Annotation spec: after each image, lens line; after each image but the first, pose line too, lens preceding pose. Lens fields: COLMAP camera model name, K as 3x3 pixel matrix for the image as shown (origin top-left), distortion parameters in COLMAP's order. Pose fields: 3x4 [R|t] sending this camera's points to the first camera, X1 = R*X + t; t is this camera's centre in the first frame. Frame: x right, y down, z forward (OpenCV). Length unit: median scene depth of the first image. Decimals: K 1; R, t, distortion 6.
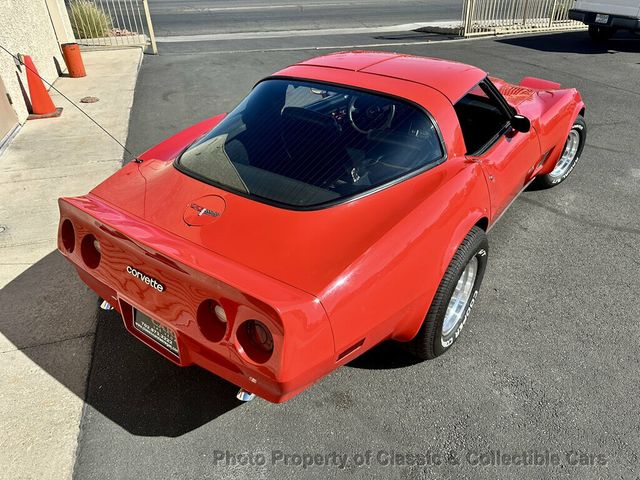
lens RADIAL K [[454.0, 0, 320.0], [0, 454.0, 240.0], [0, 0, 1]] dist [0.002412, -0.006222]
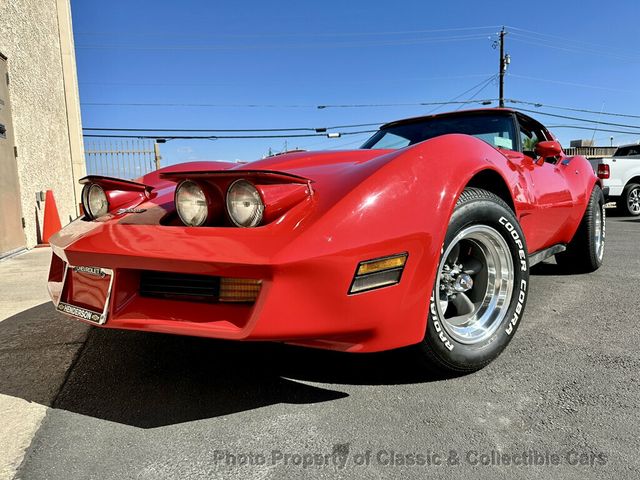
lens RADIAL K [[455.1, 0, 315.4], [0, 455.1, 240.7], [0, 0, 1]] dist [0.001263, -0.007634]
pose [[0.999708, -0.016161, 0.017976, -0.041571], [0.022384, 0.899682, -0.435972, 0.180523], [-0.009127, 0.436247, 0.899781, 0.081962]]
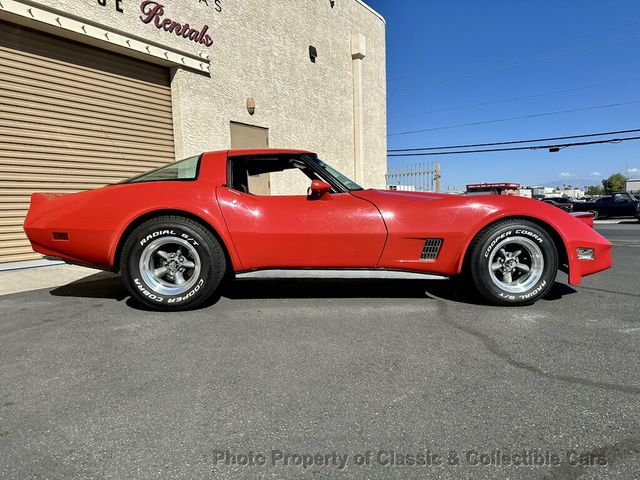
lens RADIAL K [[455.1, 0, 315.4], [0, 455.1, 240.7], [0, 0, 1]] dist [0.001263, -0.007634]
pose [[0.629111, 0.051852, -0.775584, 0.675048], [-0.402408, 0.875388, -0.267886, 0.101900], [0.665047, 0.480631, 0.571582, 0.176886]]
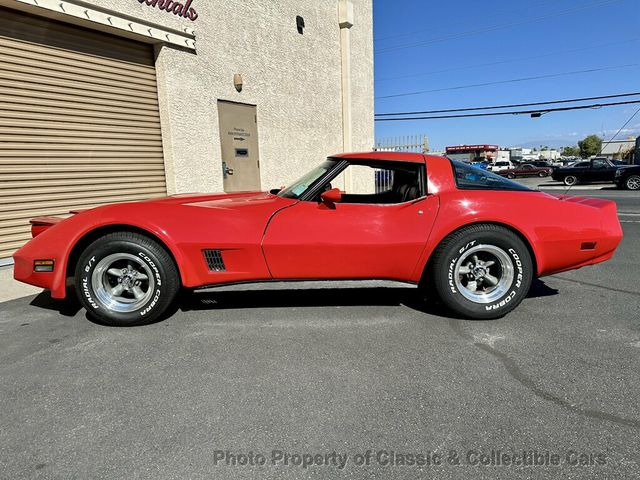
lens RADIAL K [[455.1, 0, 315.4], [0, 455.1, 240.7], [0, 0, 1]] dist [0.001263, -0.007634]
pose [[0.663171, 0.104705, -0.741108, 0.636967], [-0.380735, 0.899678, -0.213587, 0.062304], [0.644395, 0.423811, 0.636505, 0.132244]]
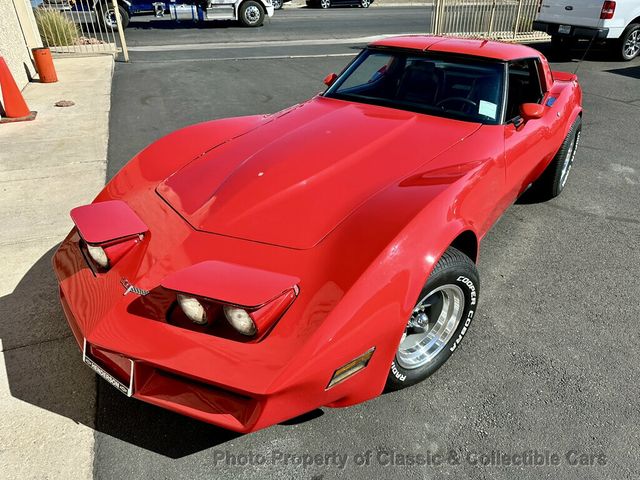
lens RADIAL K [[455.1, 0, 315.4], [0, 455.1, 240.7], [0, 0, 1]] dist [0.001263, -0.007634]
pose [[0.997967, -0.020158, 0.060466, -0.043368], [0.021795, 0.999410, -0.026530, 0.024800], [-0.059896, 0.027794, 0.997818, 0.007306]]
